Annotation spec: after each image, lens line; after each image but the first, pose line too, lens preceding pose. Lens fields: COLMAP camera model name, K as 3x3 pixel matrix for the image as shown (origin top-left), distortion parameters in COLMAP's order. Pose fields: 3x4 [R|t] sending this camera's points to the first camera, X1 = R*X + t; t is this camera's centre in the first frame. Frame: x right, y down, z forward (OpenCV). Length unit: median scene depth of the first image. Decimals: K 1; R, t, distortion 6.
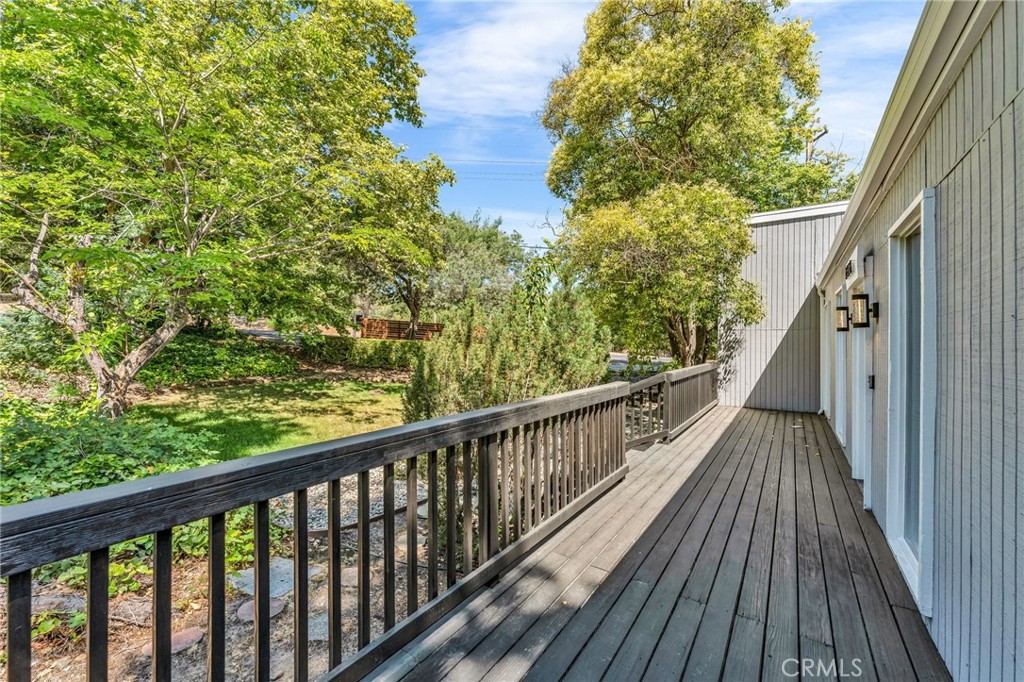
lens RADIAL K [[410.2, 0, 512.0], [0, 410.2, 341.0], [0, 0, 1]] dist [-0.008271, -0.000074]
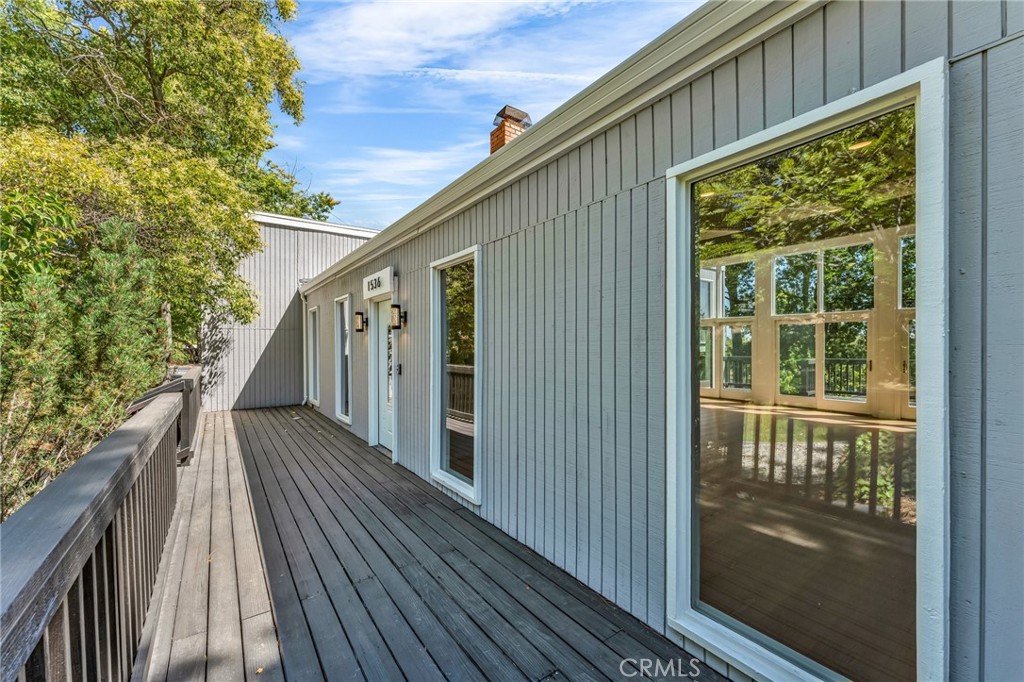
lens RADIAL K [[406.5, 0, 513.9], [0, 406.5, 344.6], [0, 0, 1]] dist [0.016672, -0.000068]
pose [[0.354957, -0.012143, 0.934804, -0.124328], [0.003507, 0.999926, 0.011658, 0.001535], [-0.934876, -0.000860, 0.354973, 0.074478]]
